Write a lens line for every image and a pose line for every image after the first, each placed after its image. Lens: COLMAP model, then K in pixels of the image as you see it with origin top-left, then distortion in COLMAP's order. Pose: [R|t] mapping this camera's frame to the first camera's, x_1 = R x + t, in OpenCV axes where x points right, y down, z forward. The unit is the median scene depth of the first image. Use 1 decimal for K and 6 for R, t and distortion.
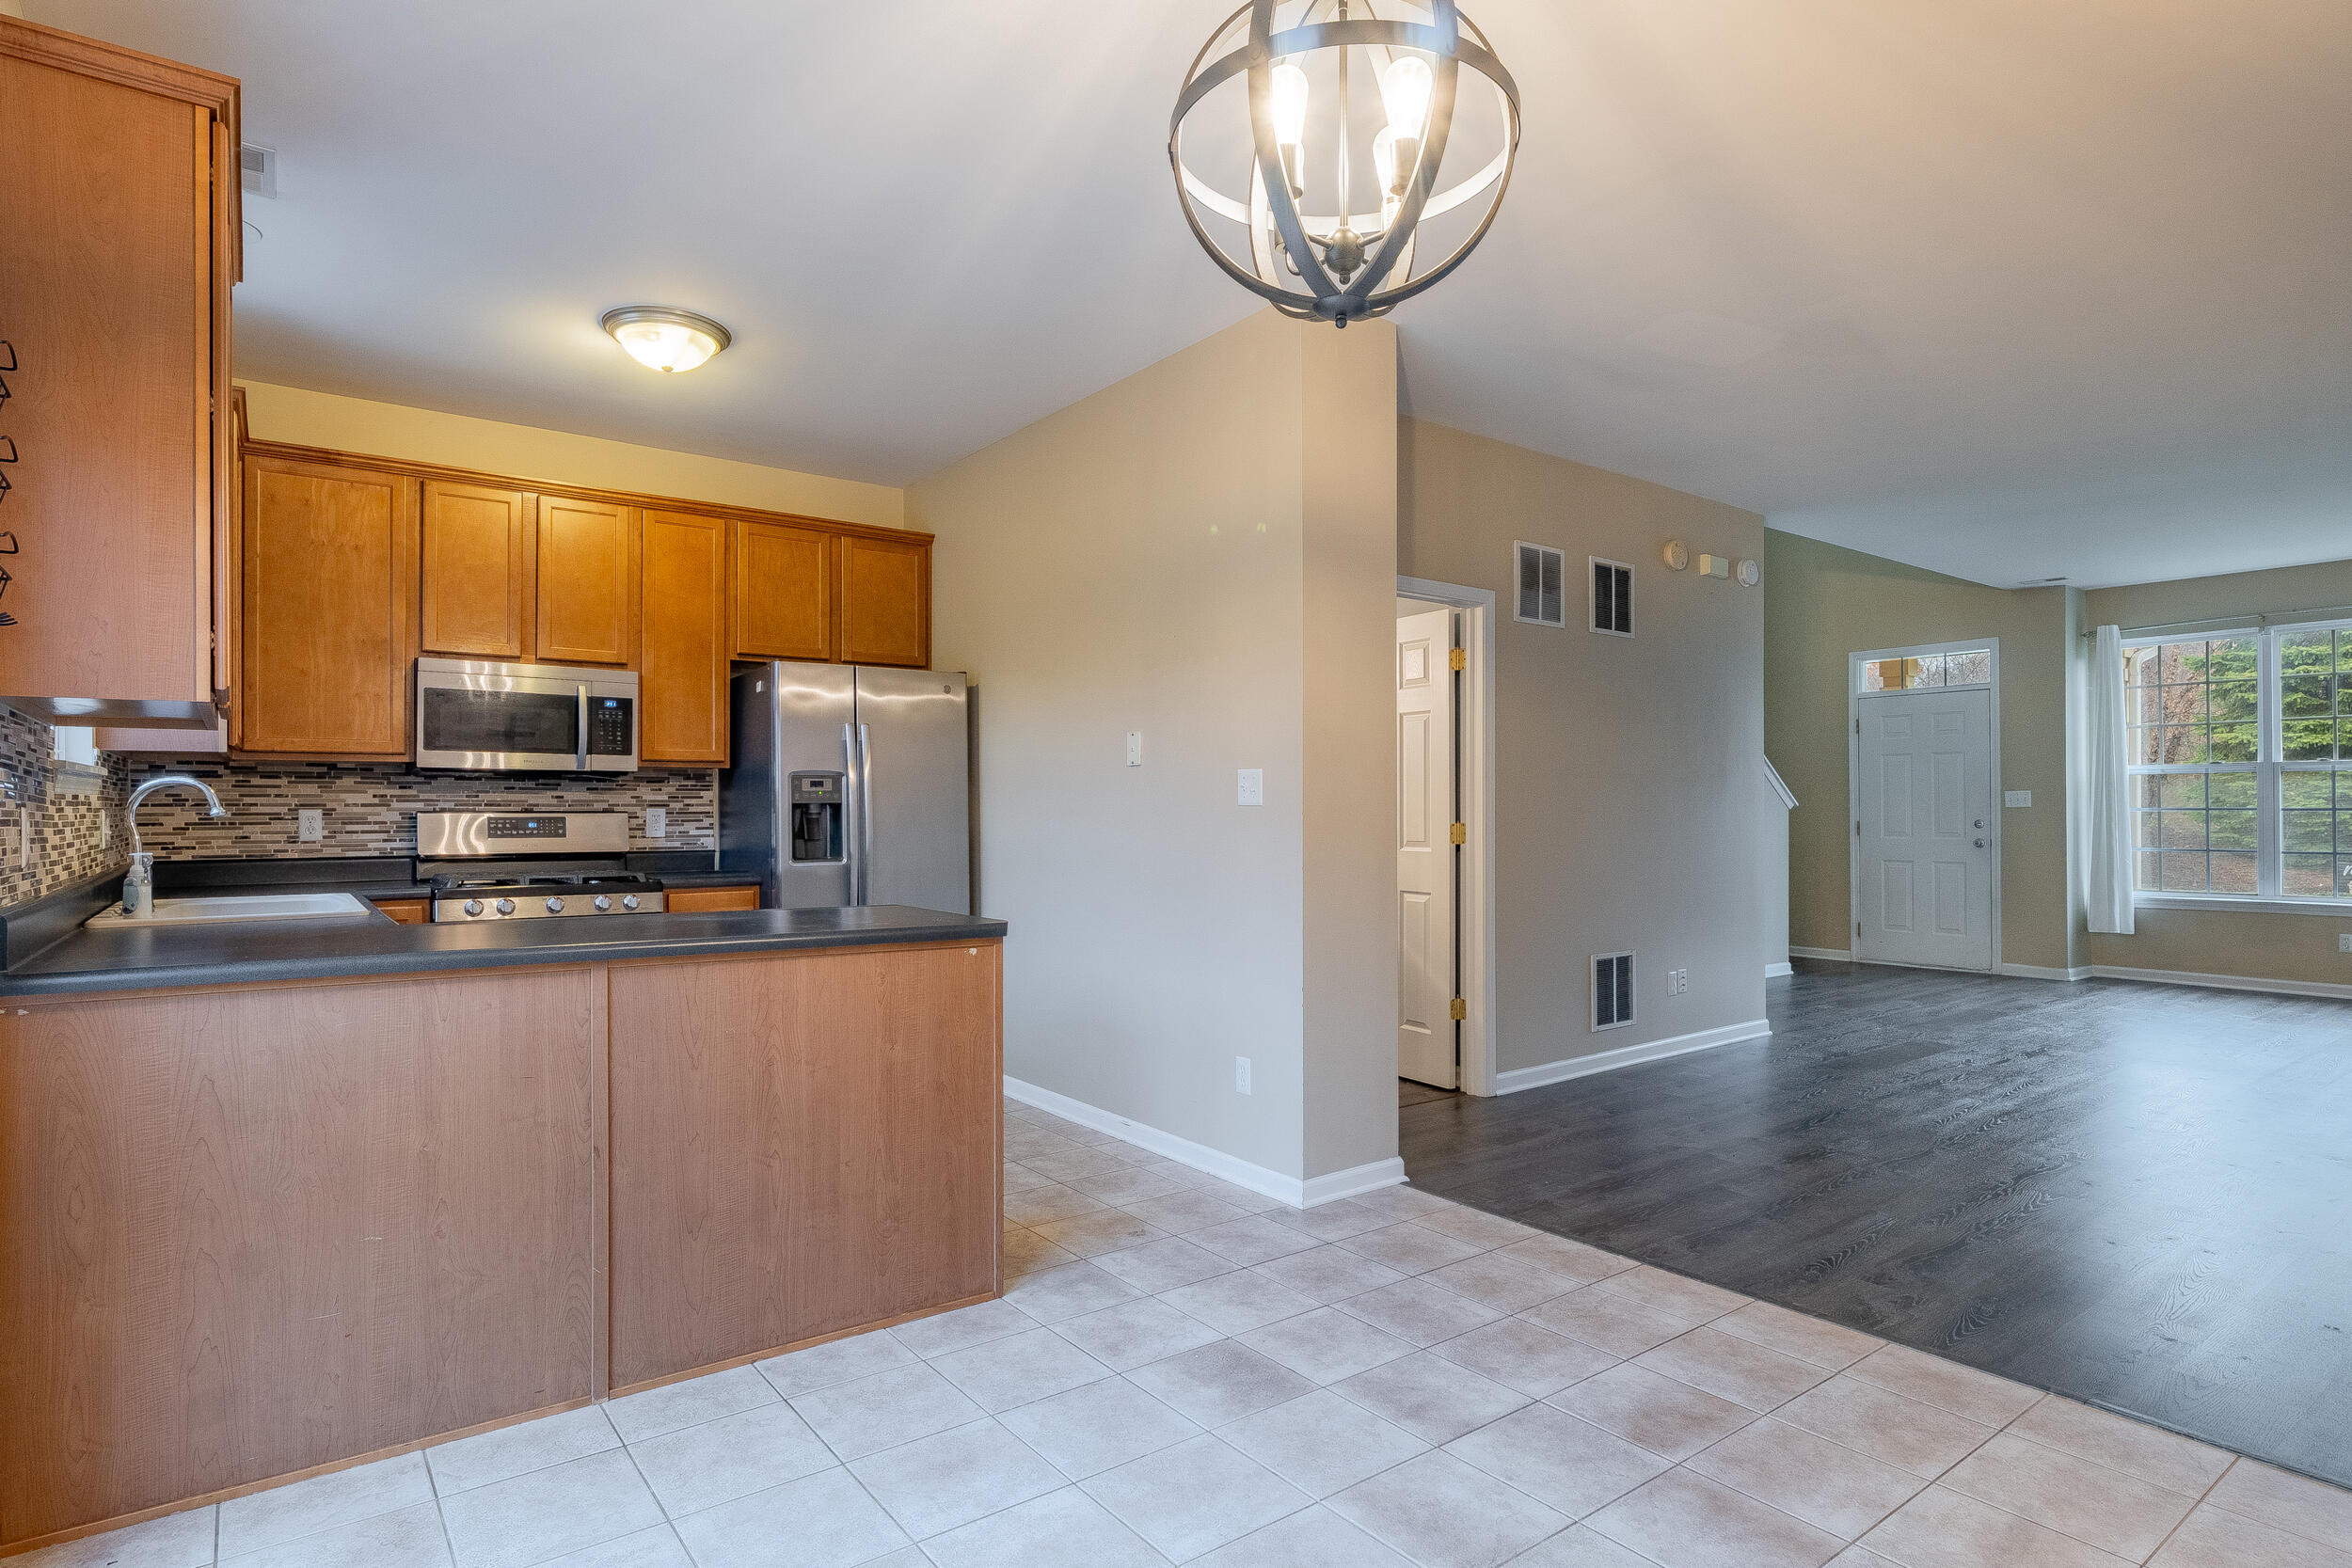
lens RADIAL K [[1250.0, 0, 1194.8], [0, 1250.0, 807.3], [0, 0, 1]] dist [-0.006344, 0.000825]
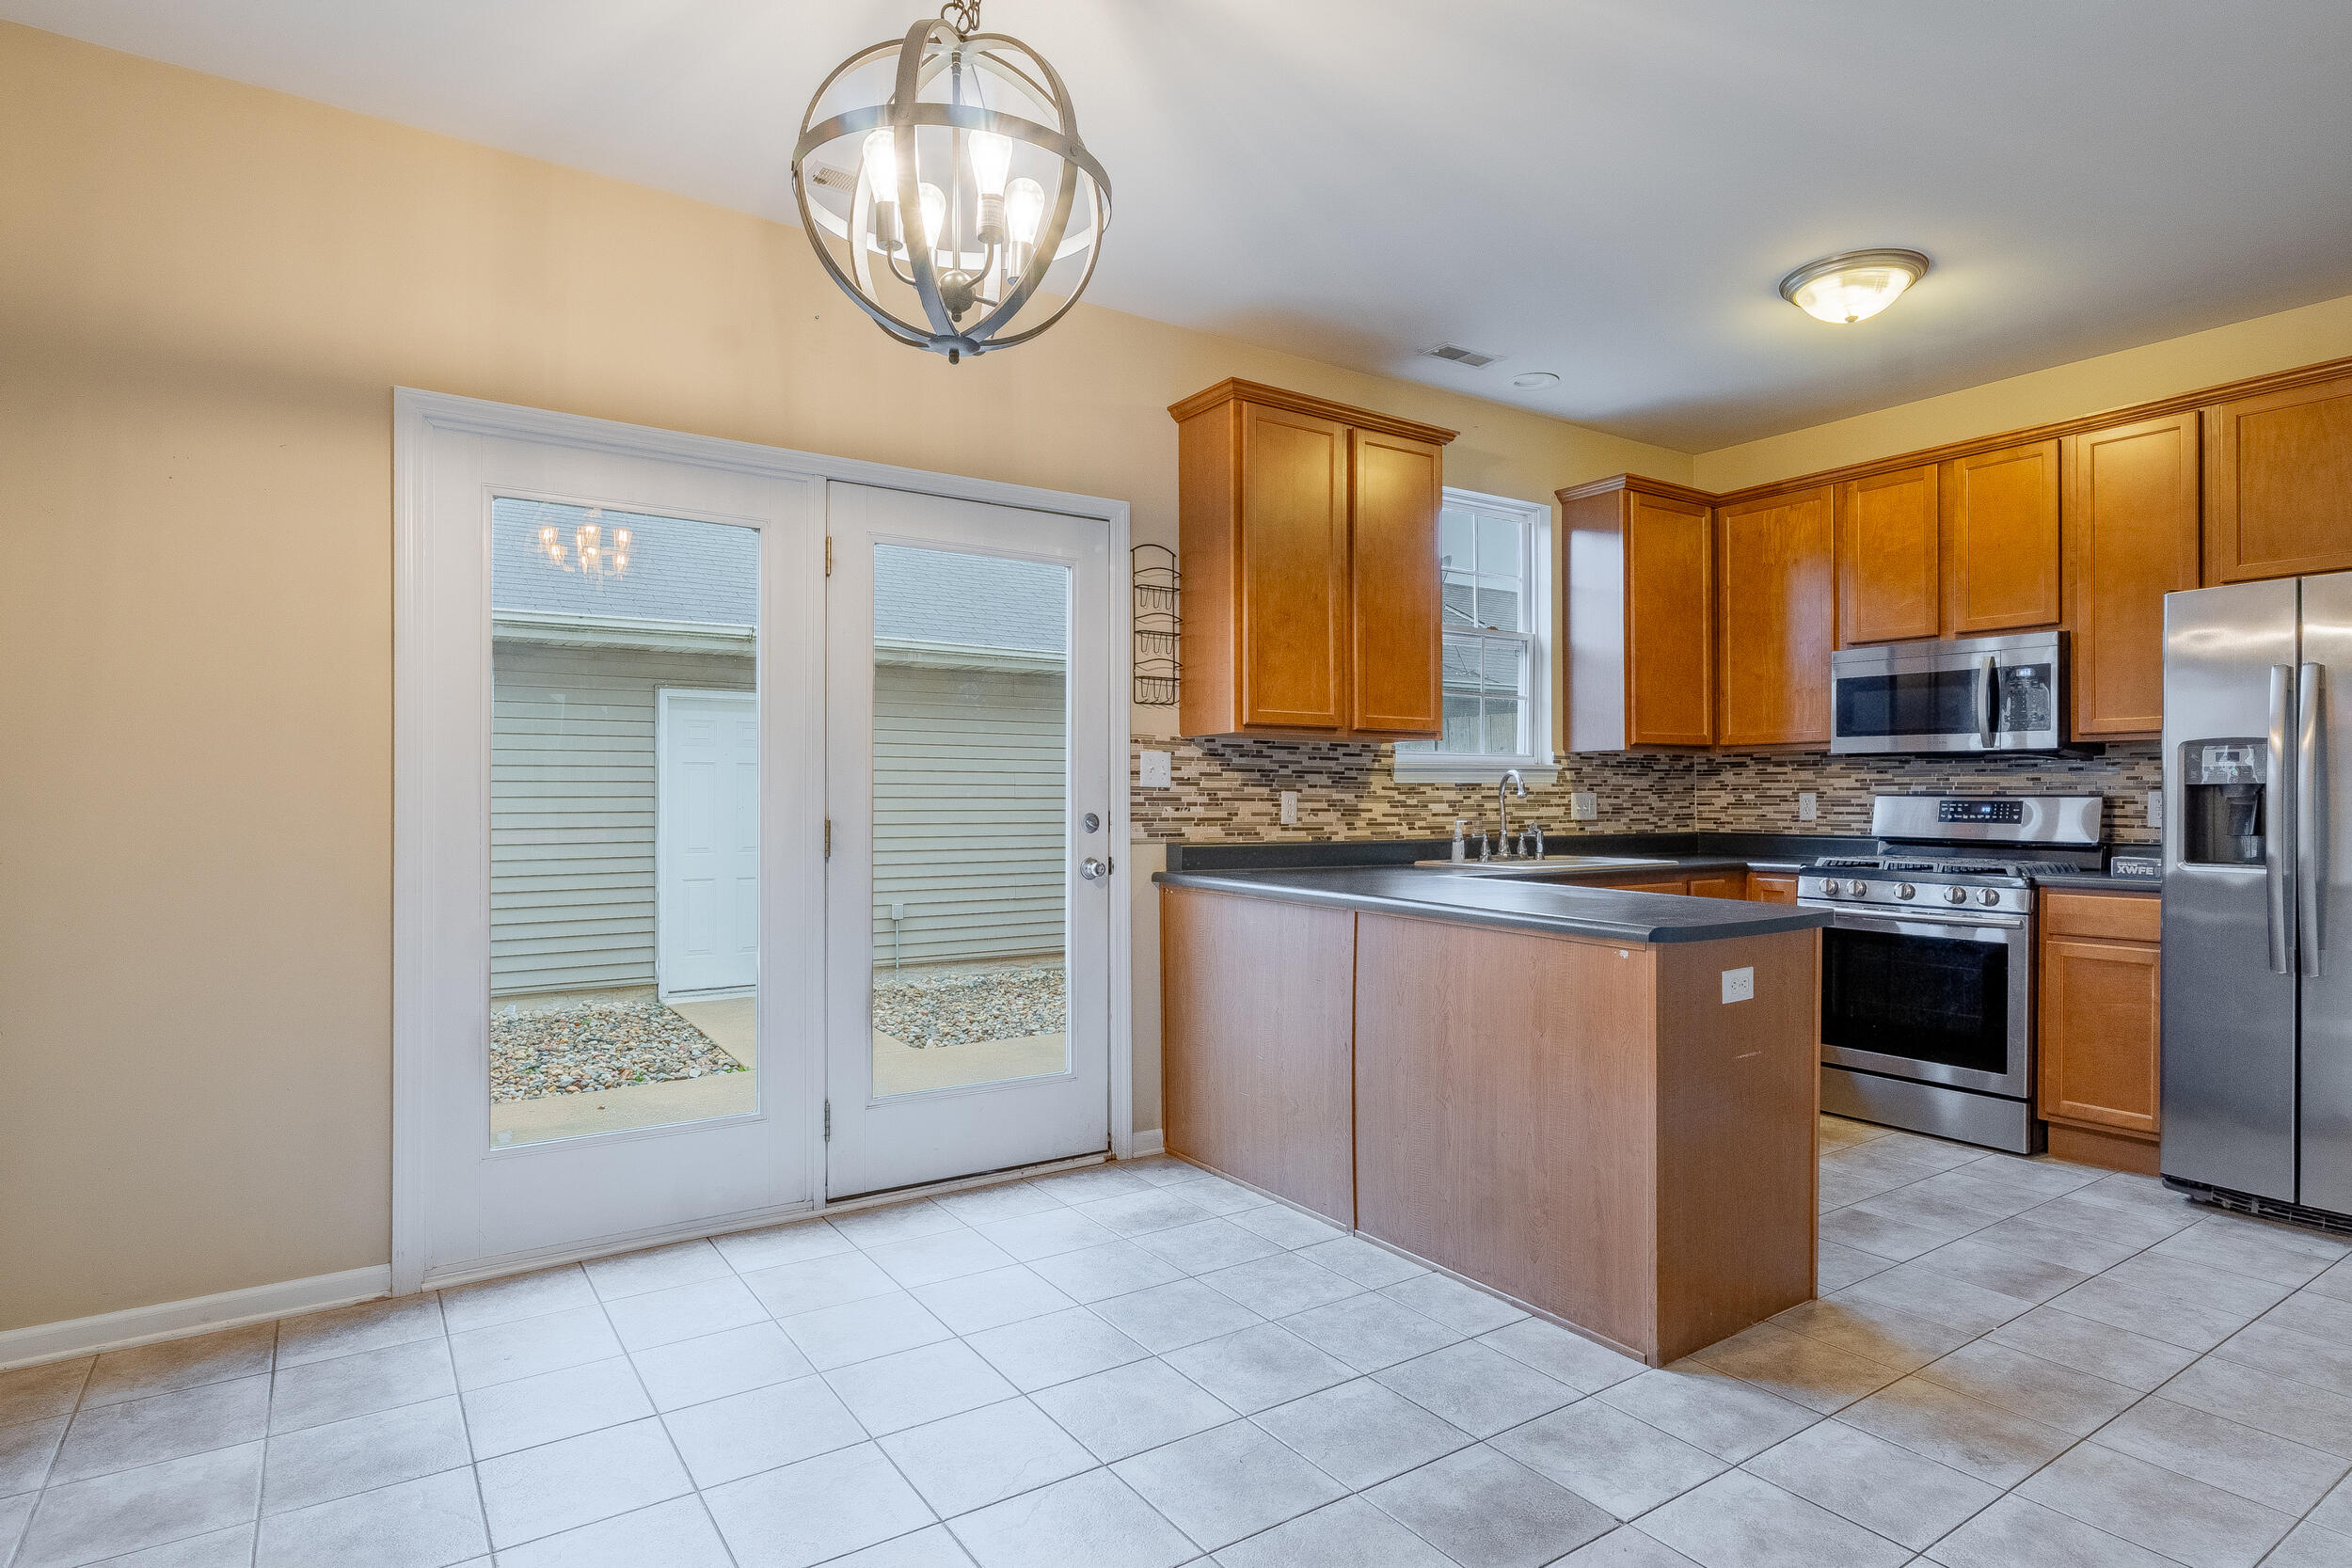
lens RADIAL K [[1250.0, 0, 1144.7], [0, 1250.0, 794.5], [0, 0, 1]] dist [-0.006344, 0.000825]
pose [[-0.085716, 0.001956, -0.996318, 0.498976], [0.000987, 0.999998, 0.001878, 0.000507], [0.996319, -0.000822, -0.085718, 0.506411]]
